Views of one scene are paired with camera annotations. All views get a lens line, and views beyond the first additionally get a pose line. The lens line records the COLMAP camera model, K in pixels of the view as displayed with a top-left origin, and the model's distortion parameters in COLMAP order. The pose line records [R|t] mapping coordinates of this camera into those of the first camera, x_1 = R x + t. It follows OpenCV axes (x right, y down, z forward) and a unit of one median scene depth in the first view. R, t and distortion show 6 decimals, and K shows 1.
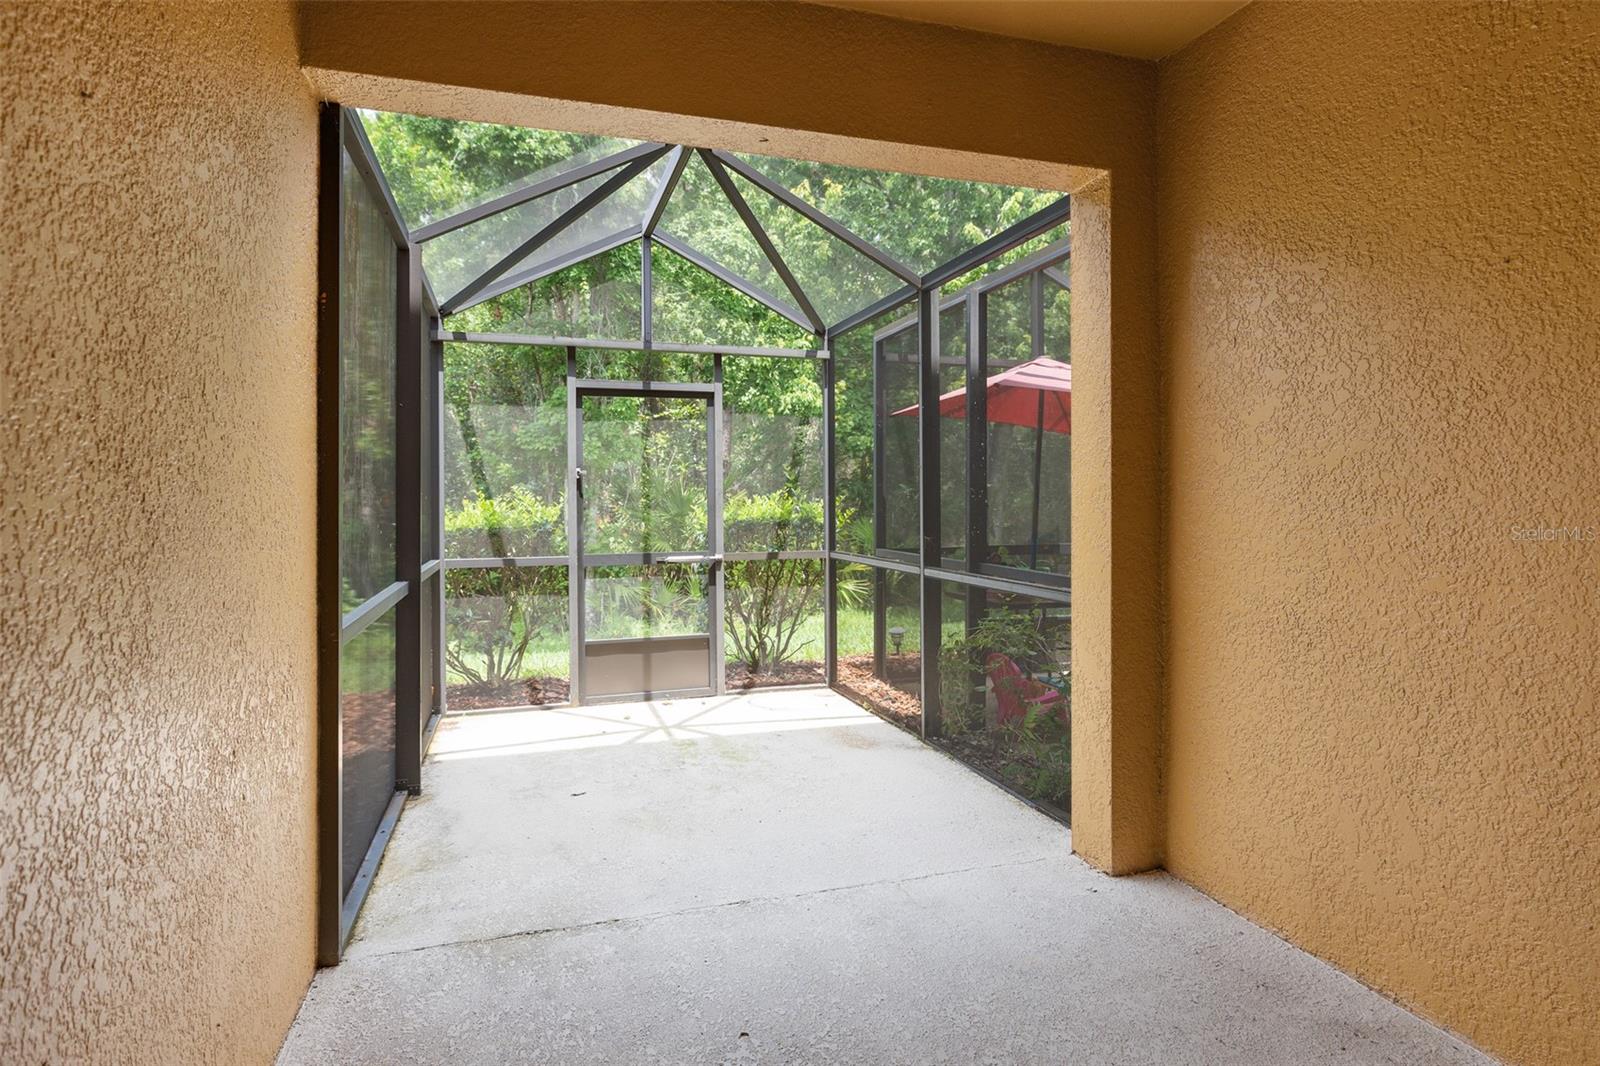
lens RADIAL K [[870.0, 0, 799.0], [0, 870.0, 521.5], [0, 0, 1]] dist [-0.000820, -0.000014]
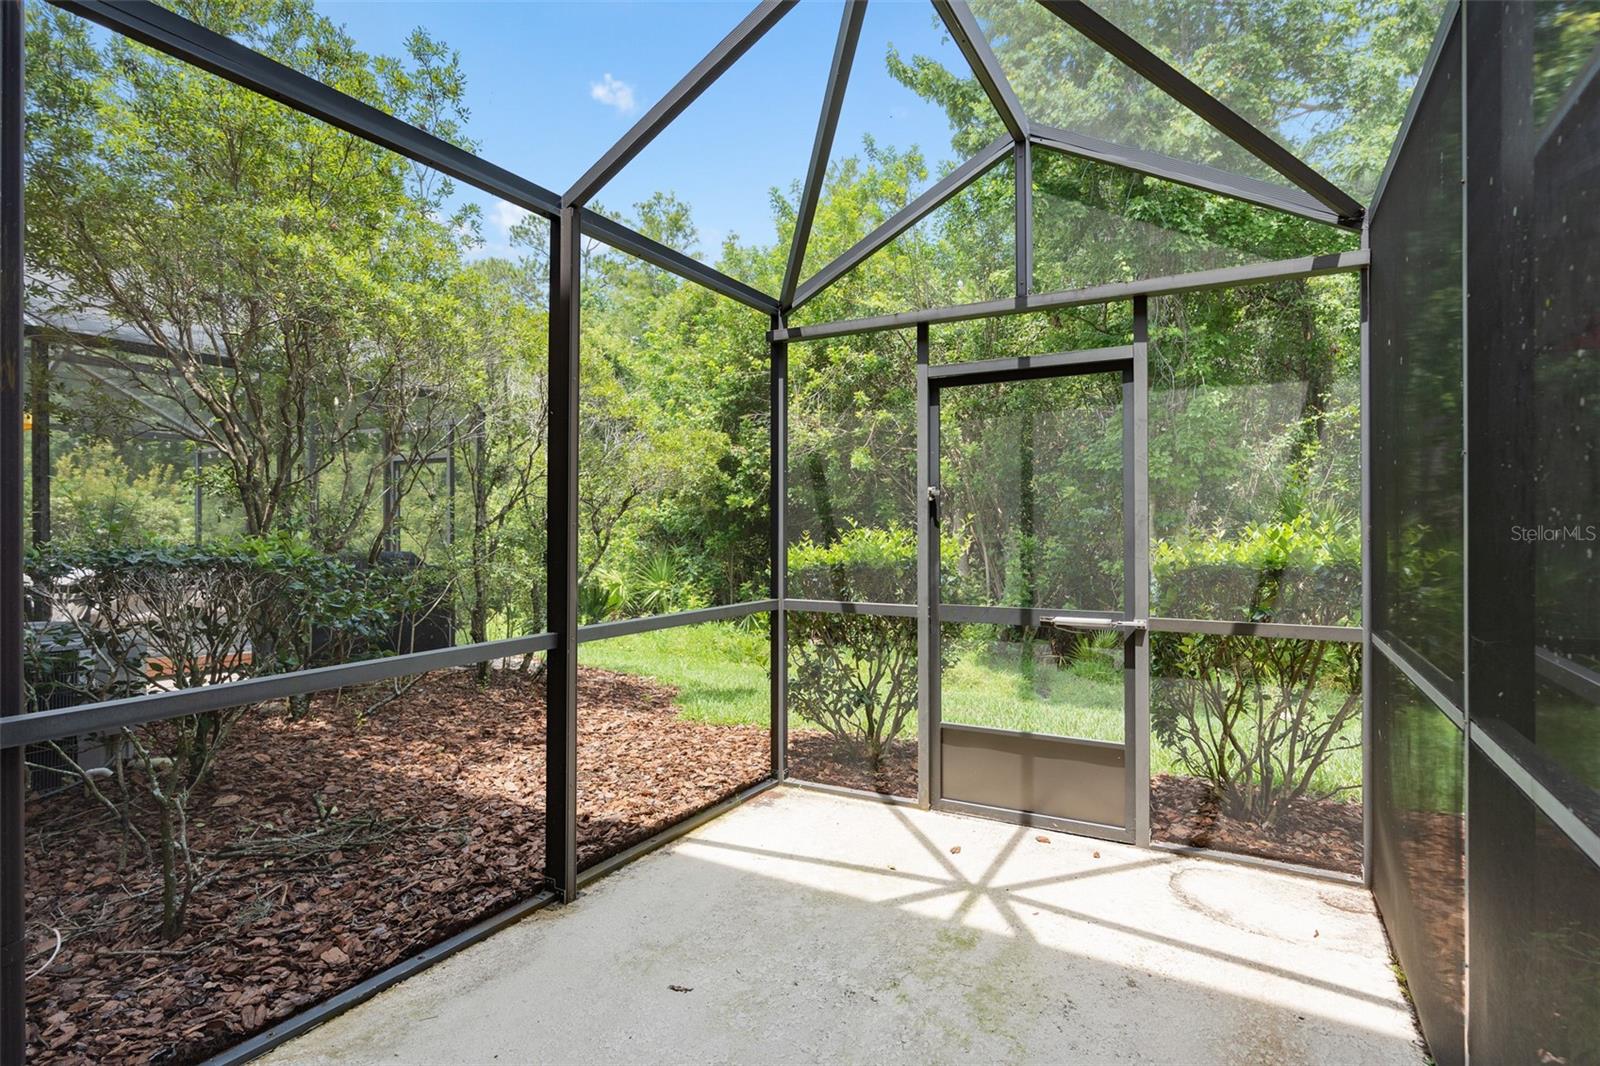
lens RADIAL K [[796.1, 0, 801.4], [0, 796.1, 534.3], [0, 0, 1]] dist [-0.001103, 0.000031]
pose [[0.680700, 0.010232, -0.732491, 0.159124], [-0.019566, 0.999800, -0.004217, -0.015652], [0.732301, 0.017202, 0.680764, 0.440289]]
